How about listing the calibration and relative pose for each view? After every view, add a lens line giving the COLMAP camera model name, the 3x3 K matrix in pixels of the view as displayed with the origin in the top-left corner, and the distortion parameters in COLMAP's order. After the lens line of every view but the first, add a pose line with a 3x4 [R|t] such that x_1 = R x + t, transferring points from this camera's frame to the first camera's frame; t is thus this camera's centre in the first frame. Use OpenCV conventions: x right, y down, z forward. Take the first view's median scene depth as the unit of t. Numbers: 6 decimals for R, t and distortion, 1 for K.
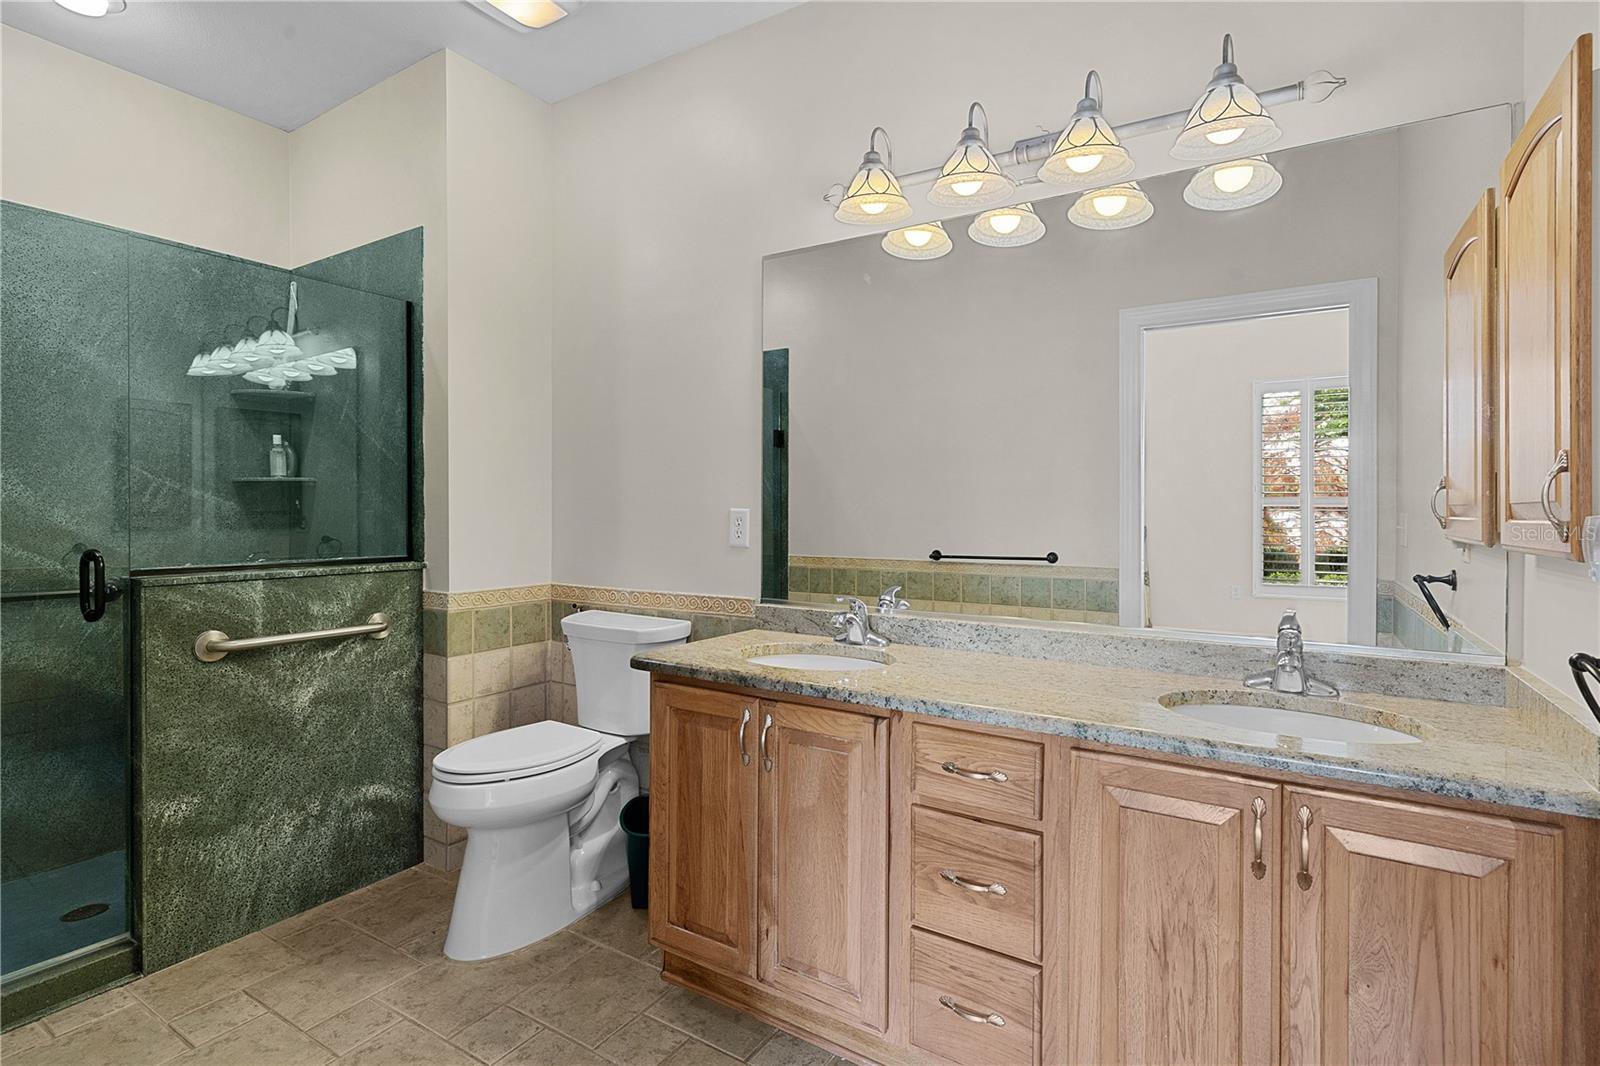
lens RADIAL K [[770.3, 0, 810.7], [0, 770.3, 522.2], [0, 0, 1]] dist [0.007189, -0.001242]
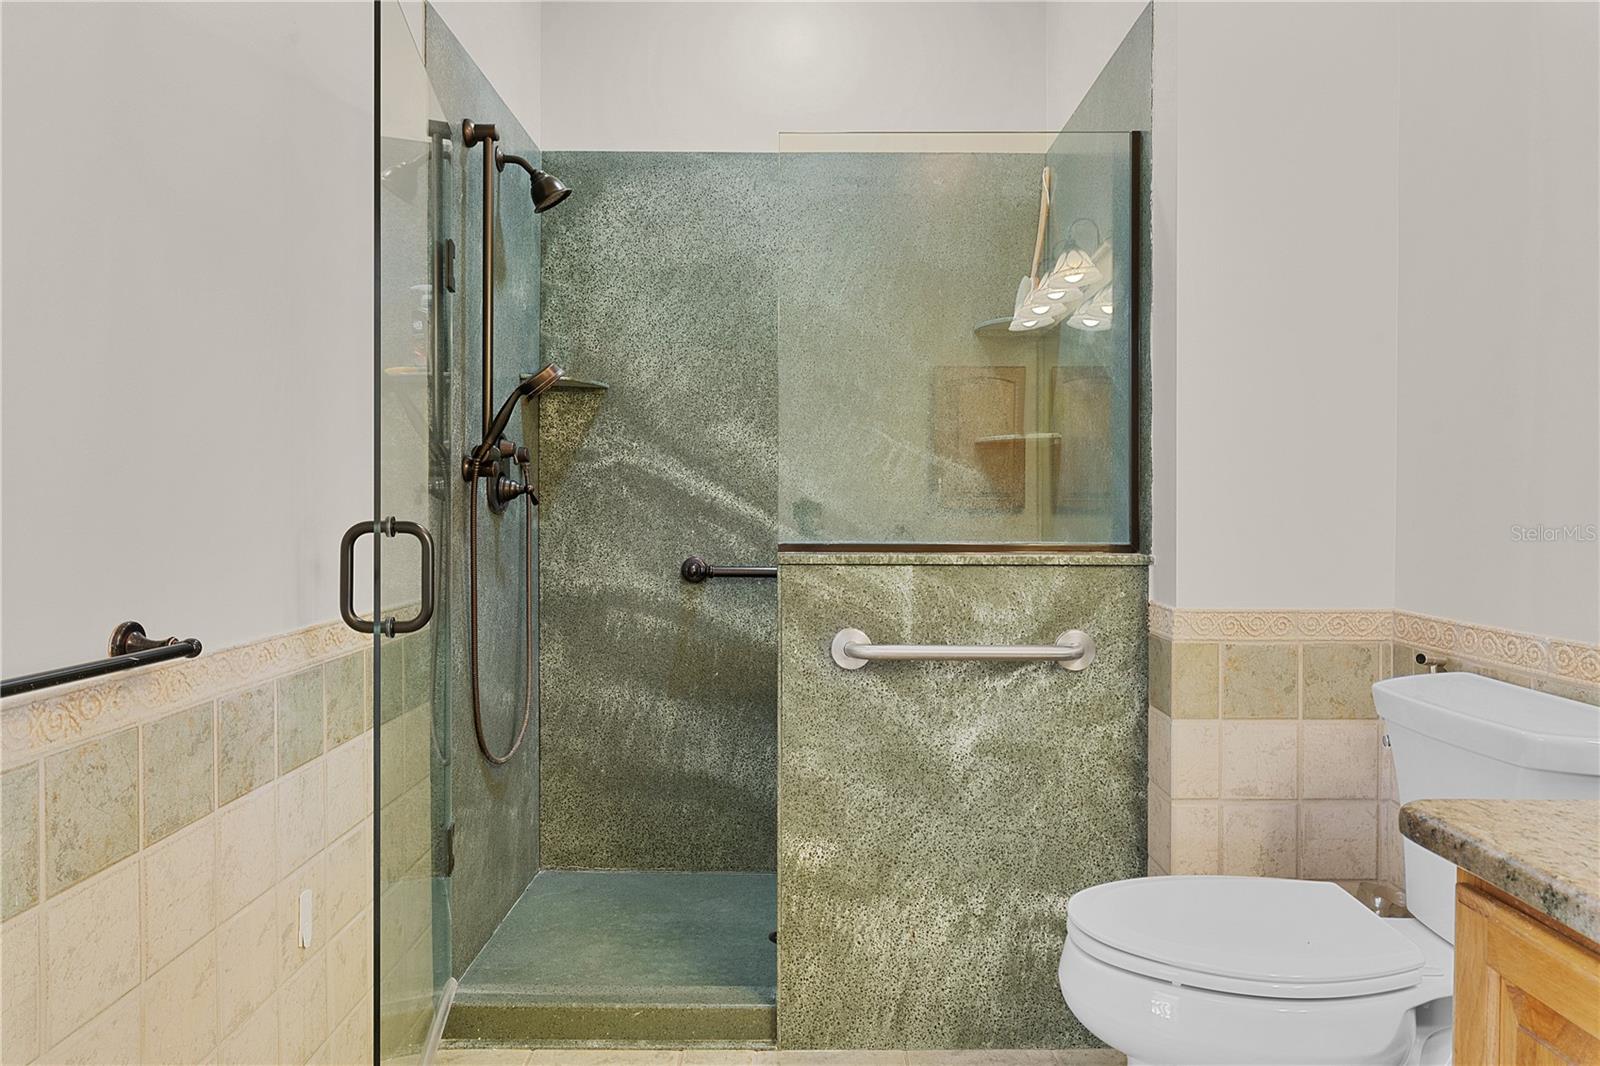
lens RADIAL K [[1011.4, 0, 801.6], [0, 1011.4, 517.4], [0, 0, 1]] dist [0.001299, -0.001187]
pose [[0.525054, 0.007592, -0.851035, 0.035033], [-0.011687, 0.999930, 0.001710, 0.027710], [0.850988, 0.009048, 0.525107, 0.396658]]
